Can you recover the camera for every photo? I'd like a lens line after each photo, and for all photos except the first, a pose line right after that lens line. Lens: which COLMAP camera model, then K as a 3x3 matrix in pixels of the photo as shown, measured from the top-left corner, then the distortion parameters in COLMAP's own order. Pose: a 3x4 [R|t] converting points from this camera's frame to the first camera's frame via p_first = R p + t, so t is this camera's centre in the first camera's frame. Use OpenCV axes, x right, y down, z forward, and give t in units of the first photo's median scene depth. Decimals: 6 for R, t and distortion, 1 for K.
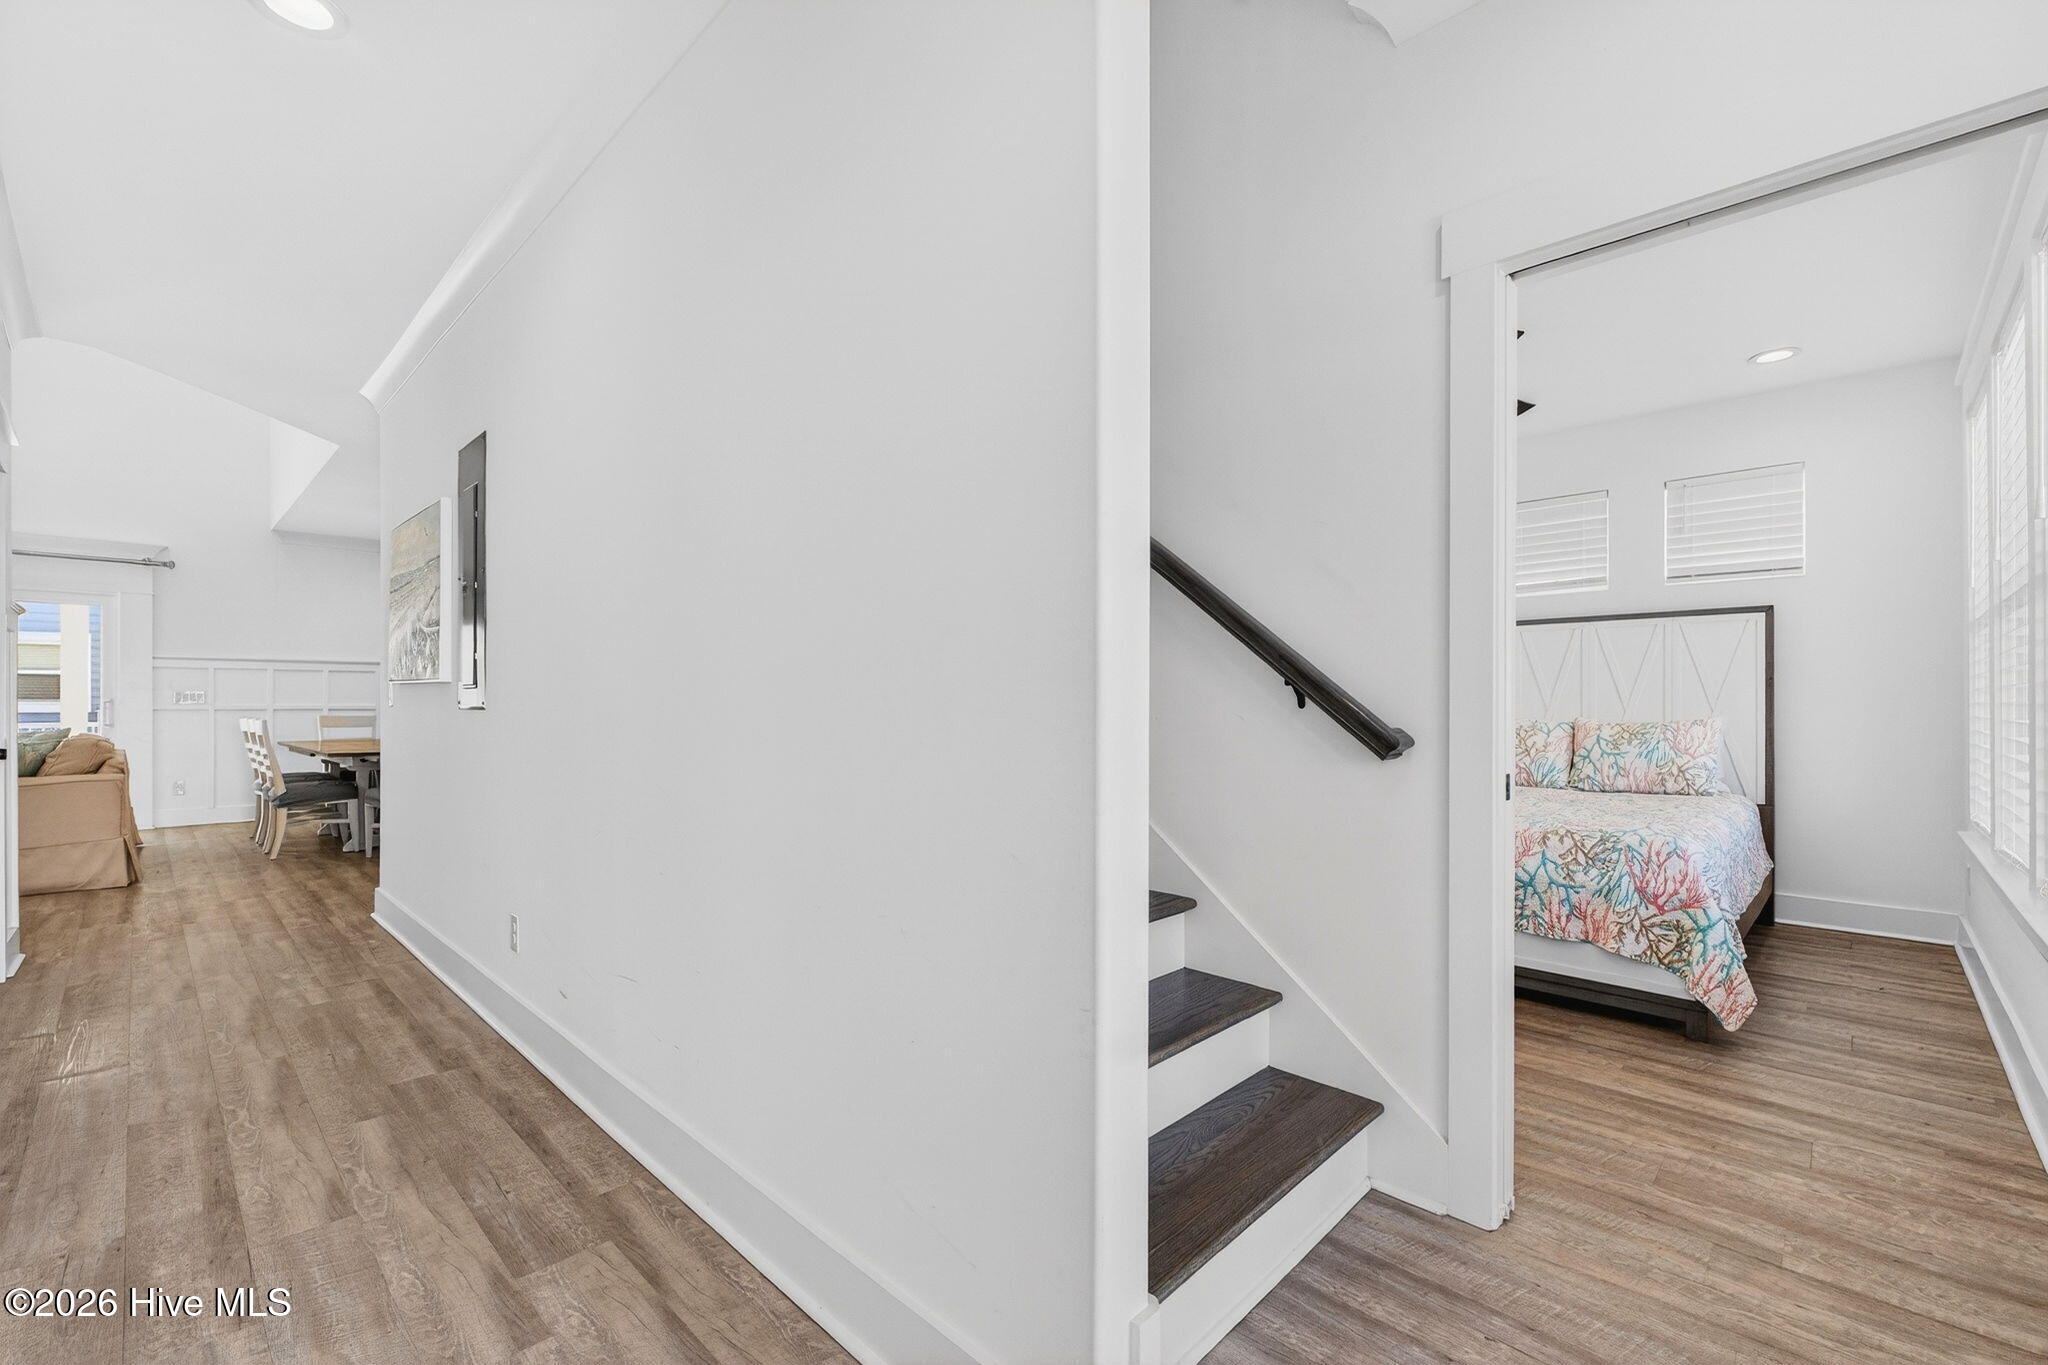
lens RADIAL K [[867.0, 0, 1017.2], [0, 867.0, 692.6], [0, 0, 1]] dist [-0.003280, 0.000165]
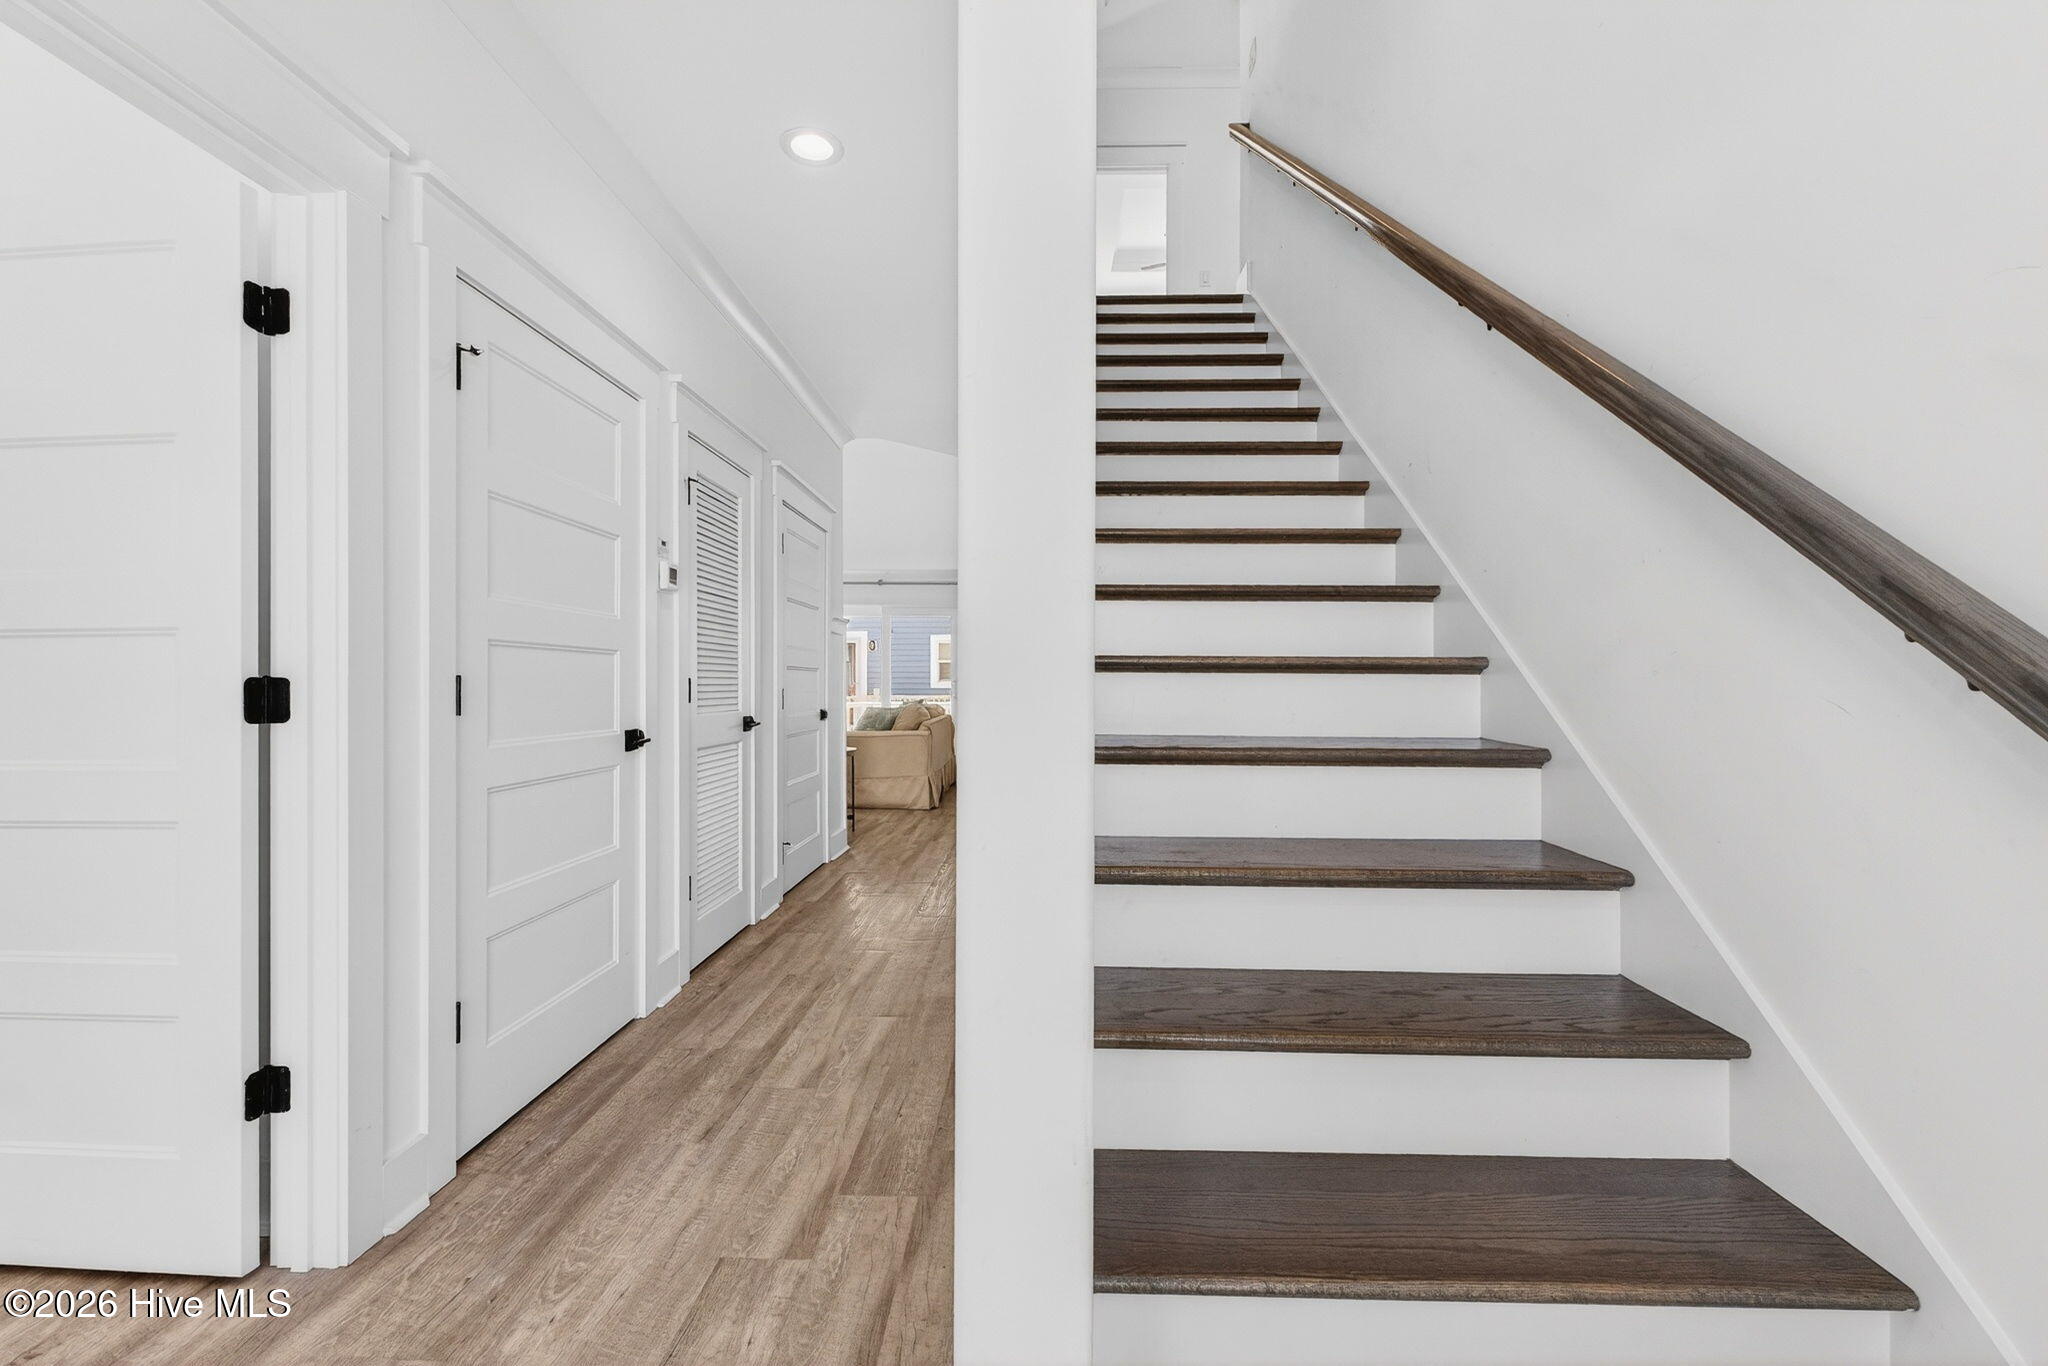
lens RADIAL K [[867.0, 0, 1025.5], [0, 867.0, 681.0], [0, 0, 1]] dist [-0.003280, 0.000165]
pose [[0.686058, -0.000182, -0.727547, 0.355701], [0.007215, 0.999952, 0.006554, 0.006366], [0.727511, -0.009746, 0.686026, 0.363836]]
